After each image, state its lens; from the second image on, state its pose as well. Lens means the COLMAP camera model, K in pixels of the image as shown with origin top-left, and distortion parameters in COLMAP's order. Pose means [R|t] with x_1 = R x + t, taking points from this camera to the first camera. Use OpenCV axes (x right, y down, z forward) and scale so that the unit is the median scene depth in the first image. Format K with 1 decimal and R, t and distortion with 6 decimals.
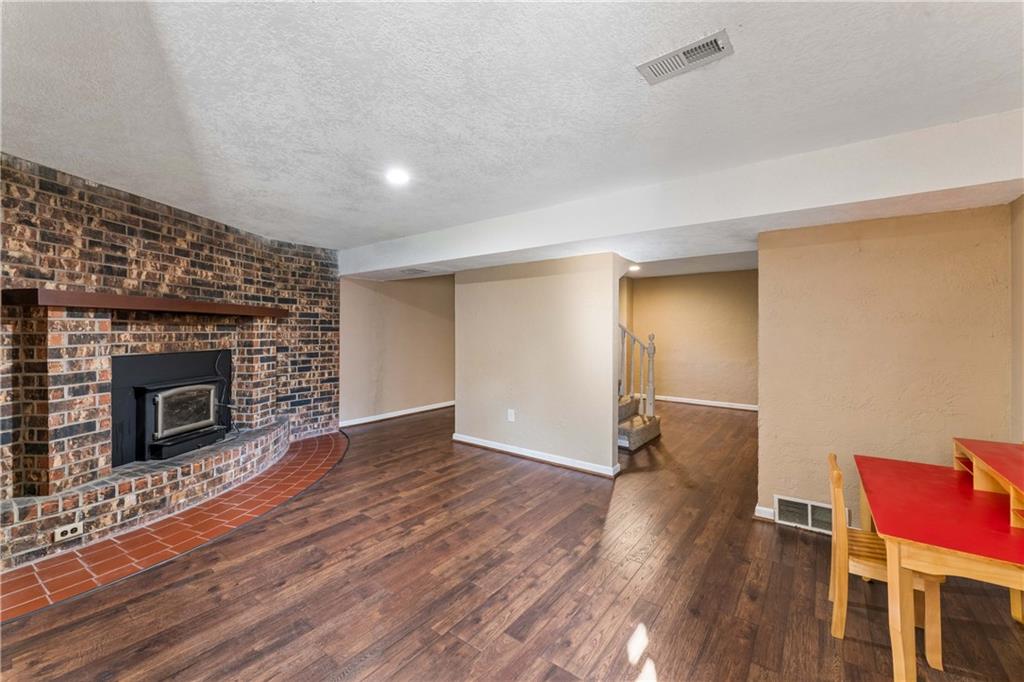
lens RADIAL K [[411.8, 0, 518.4], [0, 411.8, 330.0], [0, 0, 1]] dist [-0.001200, -0.000498]
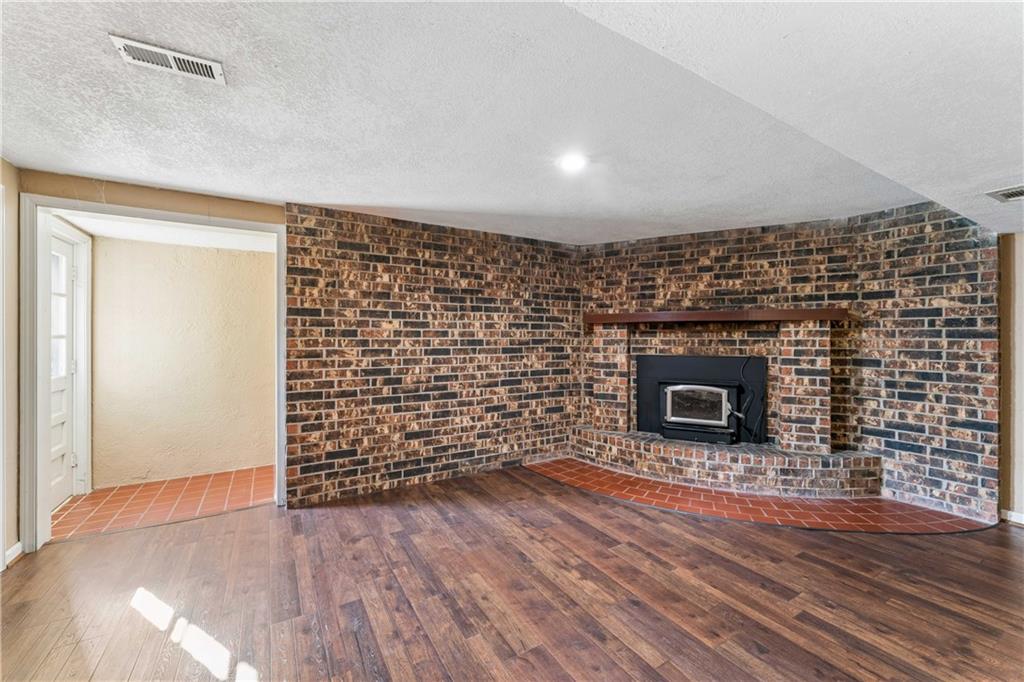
lens RADIAL K [[411.8, 0, 515.0], [0, 411.8, 337.2], [0, 0, 1]] dist [-0.001200, -0.000498]
pose [[-0.380429, -0.000029, -0.924810, 0.529185], [0.001882, 0.999998, -0.000806, 0.001960], [0.924808, -0.002047, -0.380429, 1.123113]]
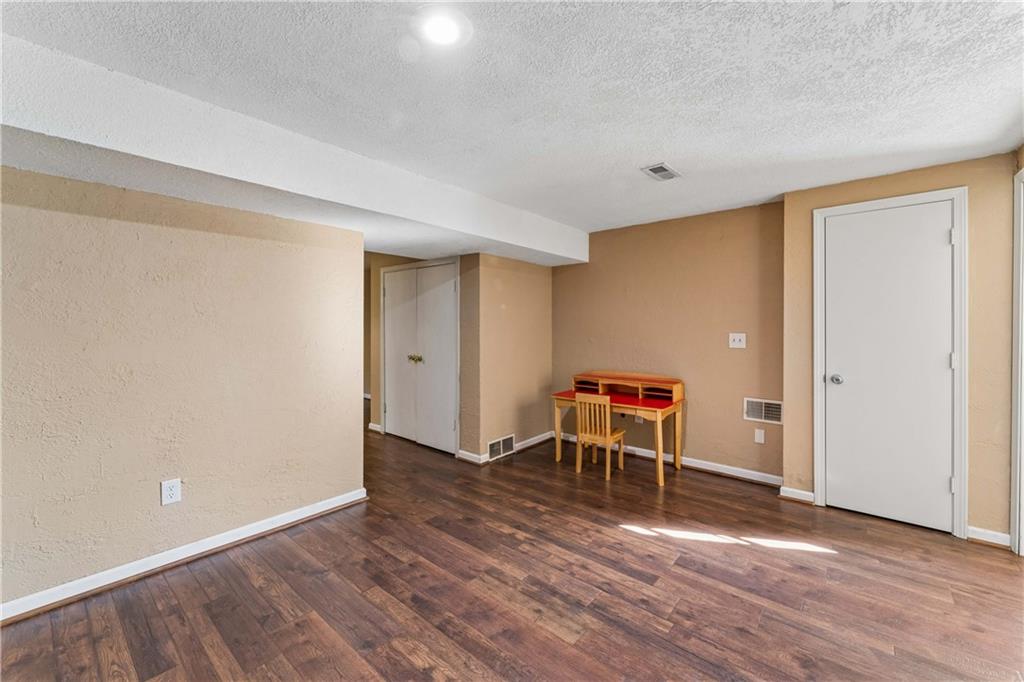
lens RADIAL K [[411.8, 0, 508.3], [0, 411.8, 332.3], [0, 0, 1]] dist [-0.001200, -0.000498]
pose [[0.071118, -0.020994, 0.997247, -0.738943], [-0.001753, 0.999774, 0.021172, -0.003951], [-0.997466, -0.003254, 0.071065, 0.809893]]
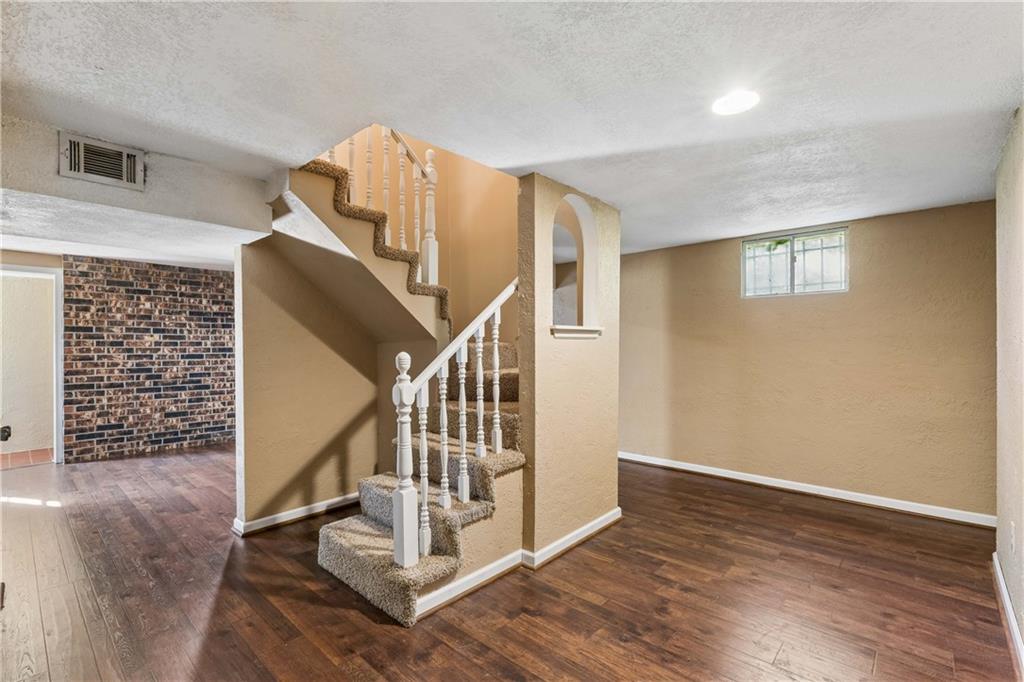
lens RADIAL K [[472.4, 0, 517.5], [0, 472.4, 347.0], [0, 0, 1]] dist [0.003545, 0.000424]
pose [[-0.106176, 0.006747, -0.994324, 1.380312], [-0.001064, 0.999976, 0.006899, -0.012371], [0.994347, 0.001790, -0.106166, 2.078924]]
